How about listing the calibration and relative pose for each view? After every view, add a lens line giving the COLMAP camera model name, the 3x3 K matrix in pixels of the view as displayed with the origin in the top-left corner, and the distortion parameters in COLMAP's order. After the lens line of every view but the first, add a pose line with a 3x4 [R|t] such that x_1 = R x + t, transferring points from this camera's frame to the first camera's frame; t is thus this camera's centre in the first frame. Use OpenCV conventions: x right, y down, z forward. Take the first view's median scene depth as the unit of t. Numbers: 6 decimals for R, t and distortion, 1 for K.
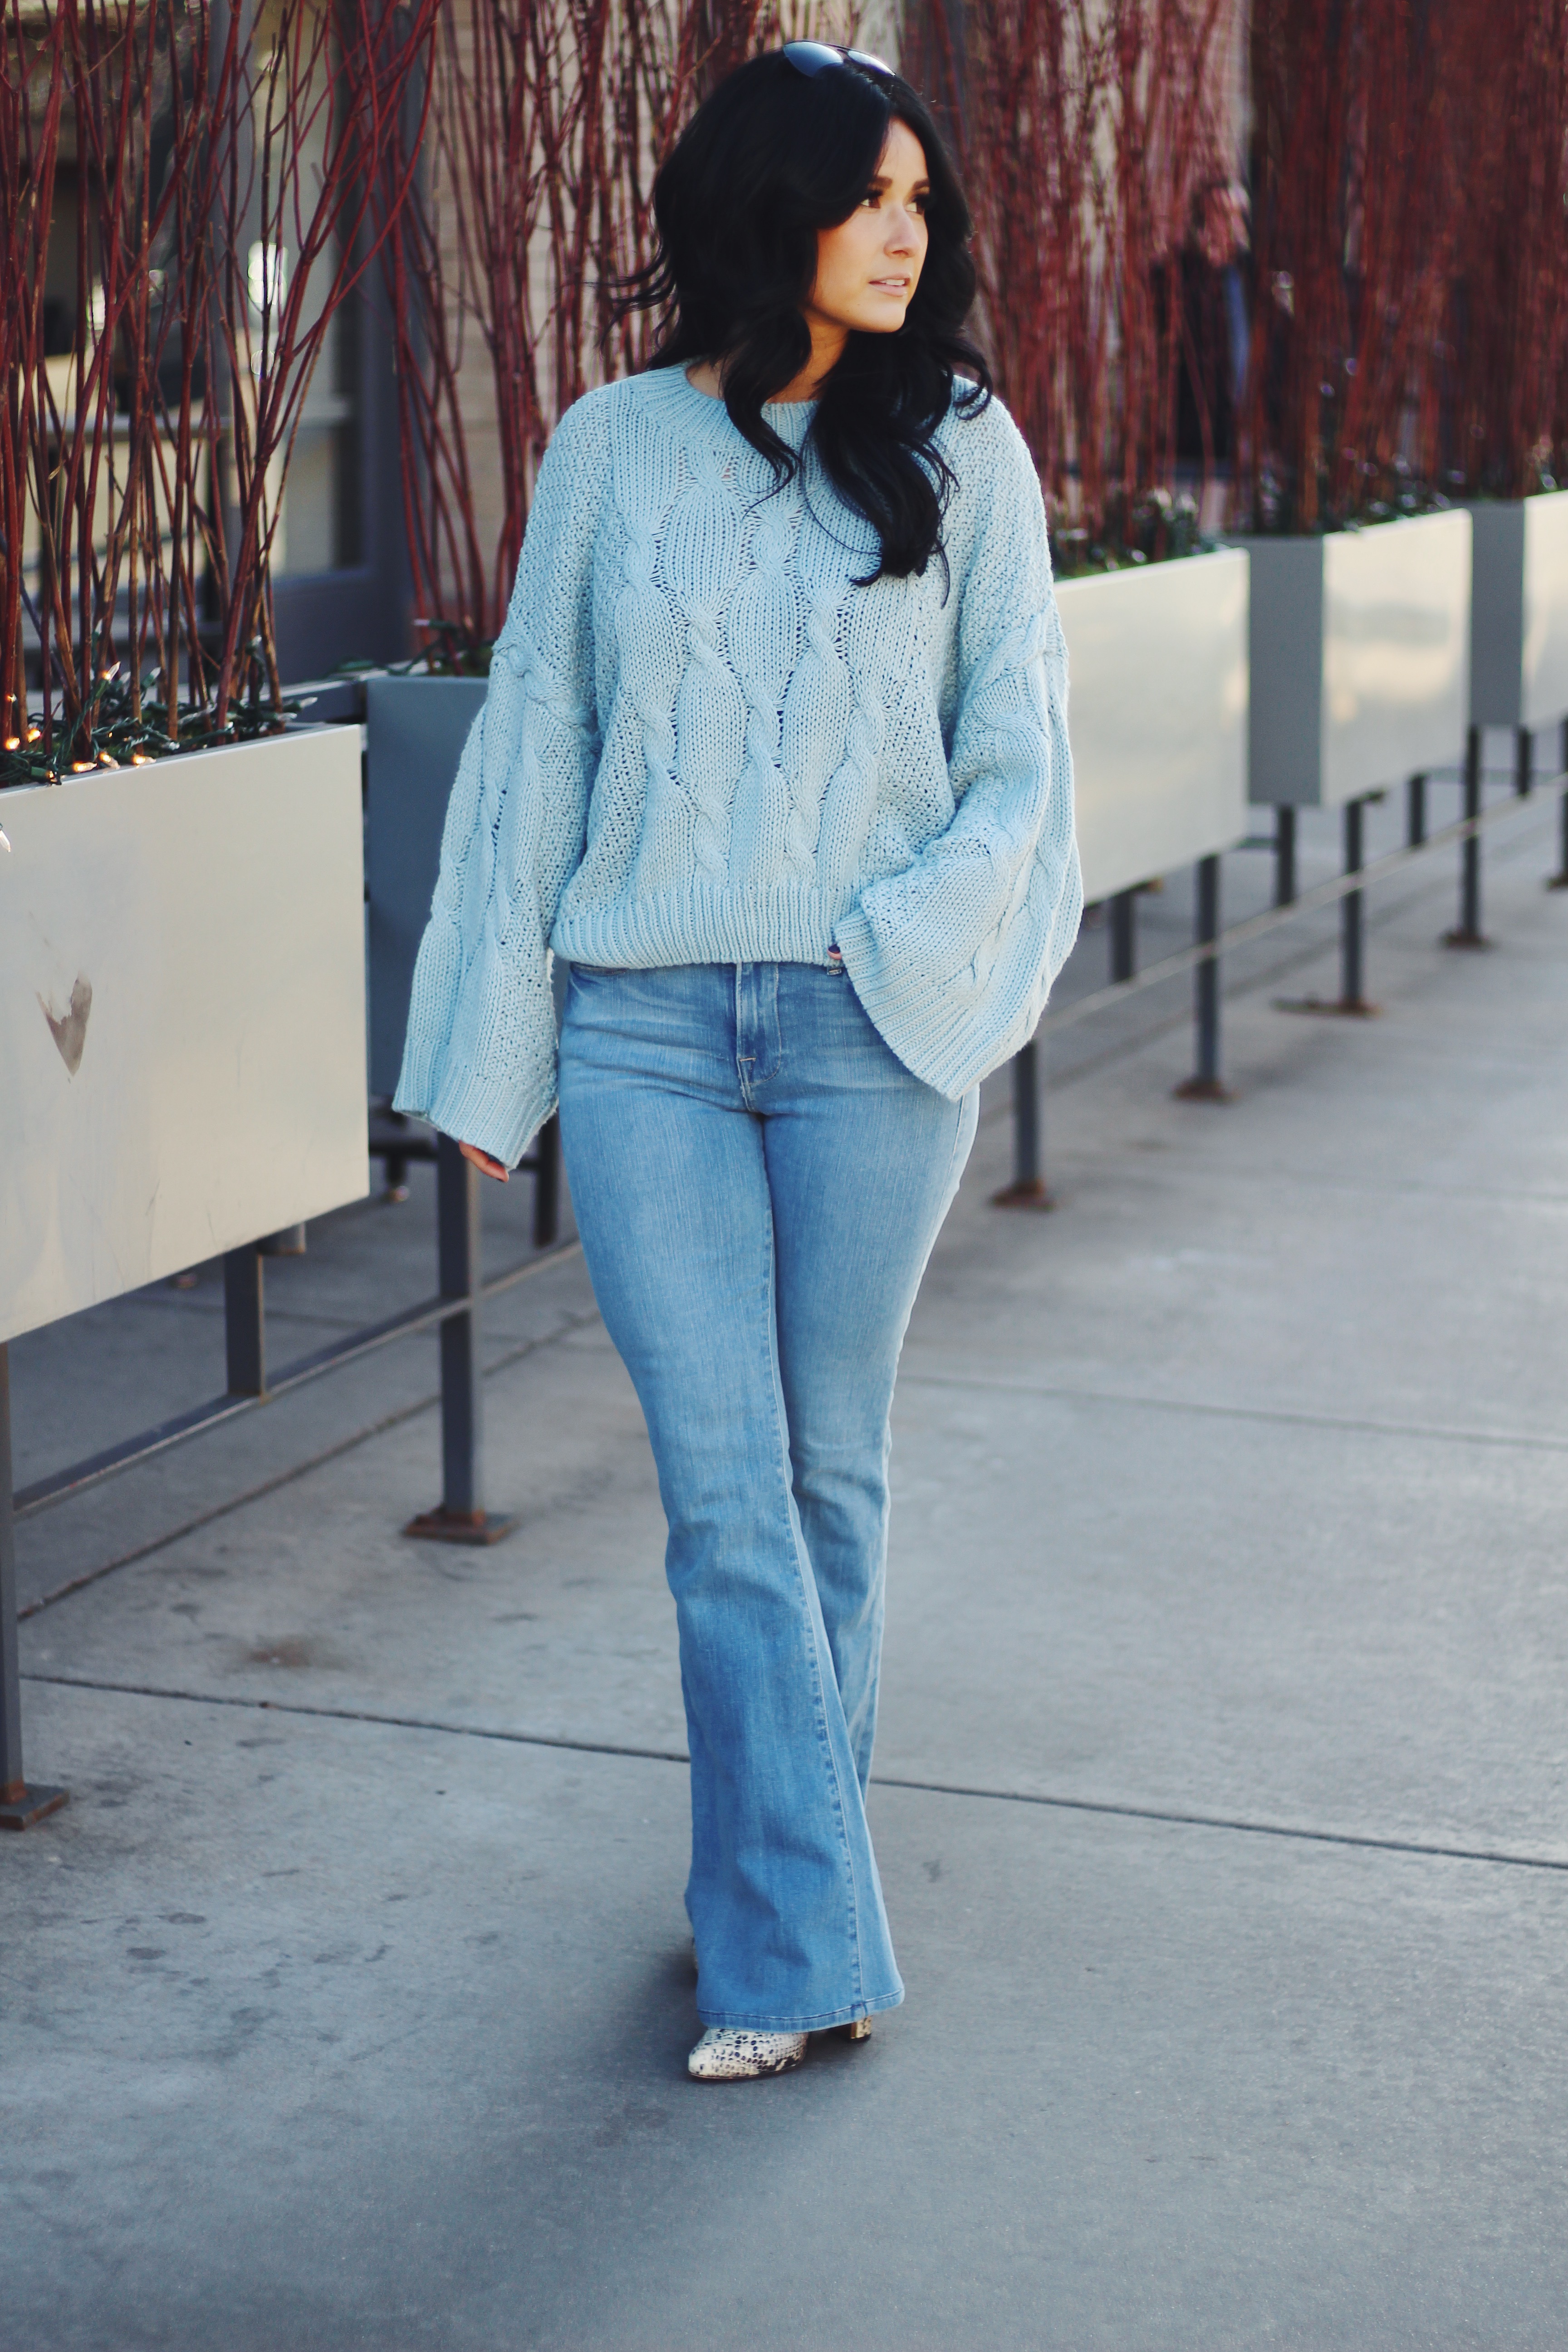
lens RADIAL K [[5233.8, 0, 784.0], [0, 5233.8, 1176.0], [0, 0, 1]] dist [-0.129818, 0.213905]
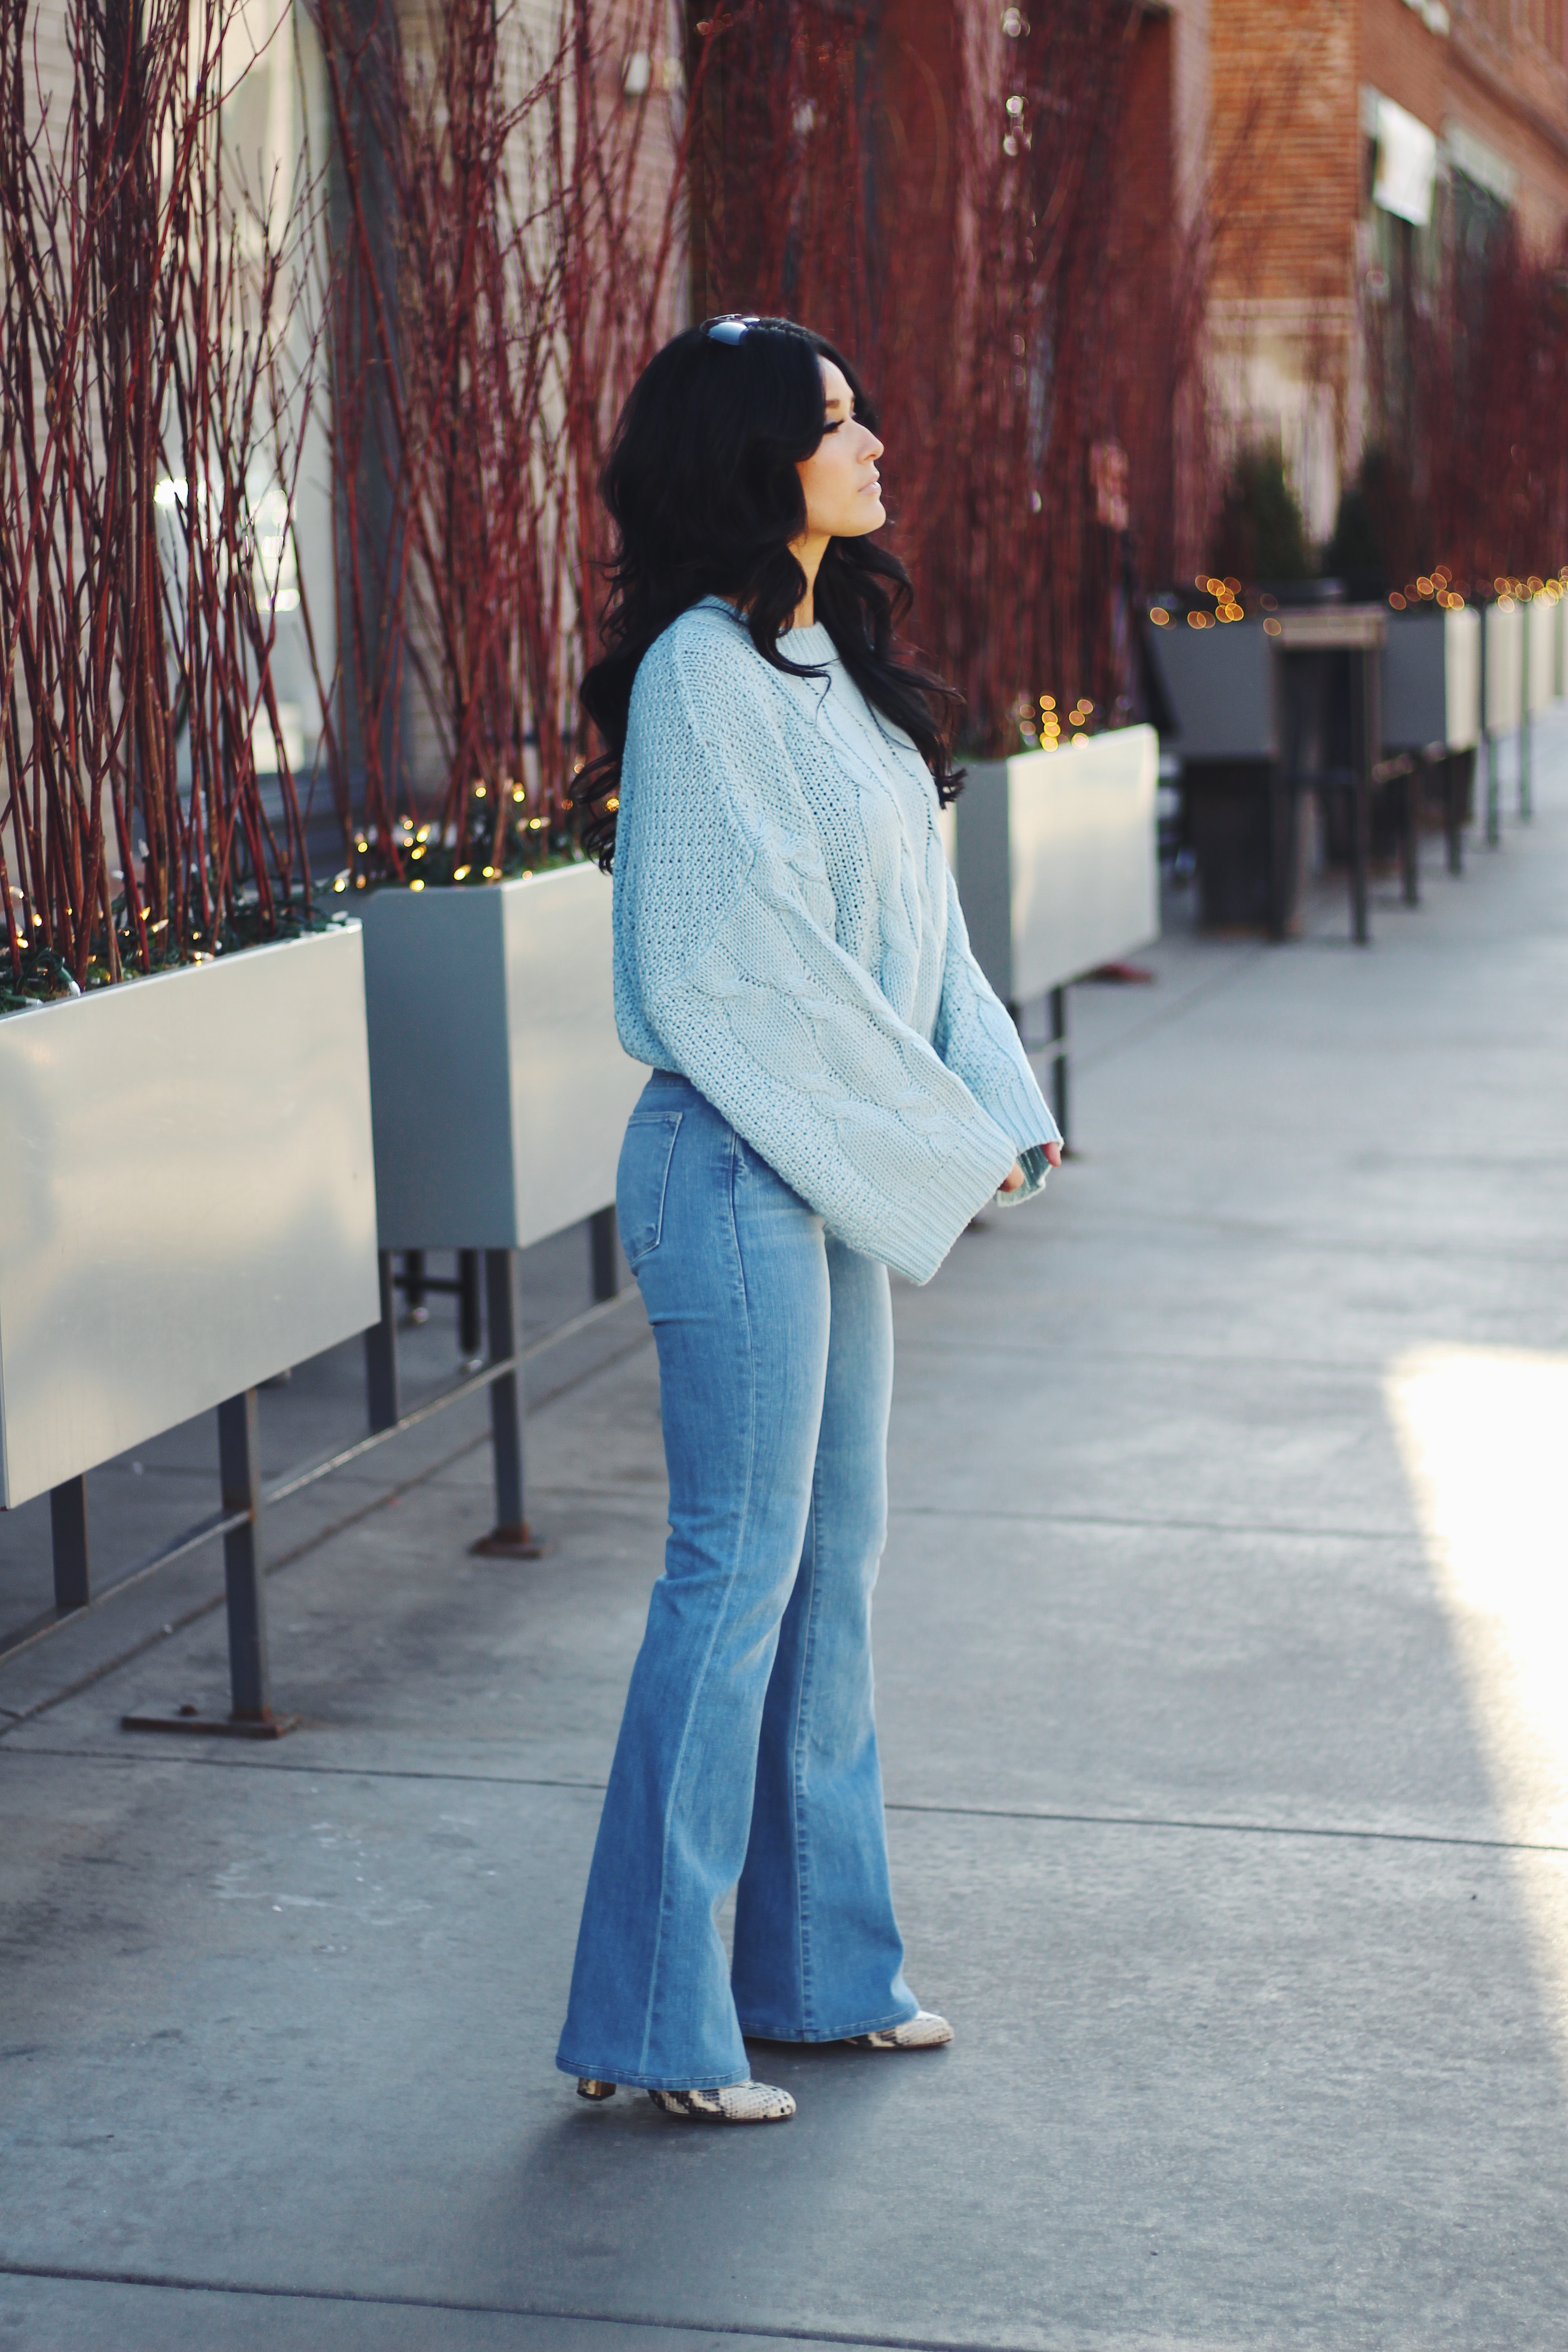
lens RADIAL K [[5250.9, 0, 787.1], [0, 5250.9, 1257.2], [0, 0, 1]] dist [-0.084005, -0.134931]
pose [[0.994122, -0.037540, 0.101546, 0.004407], [0.040922, 0.998668, -0.031428, -0.021994], [-0.100231, 0.035399, 0.994334, 0.114640]]
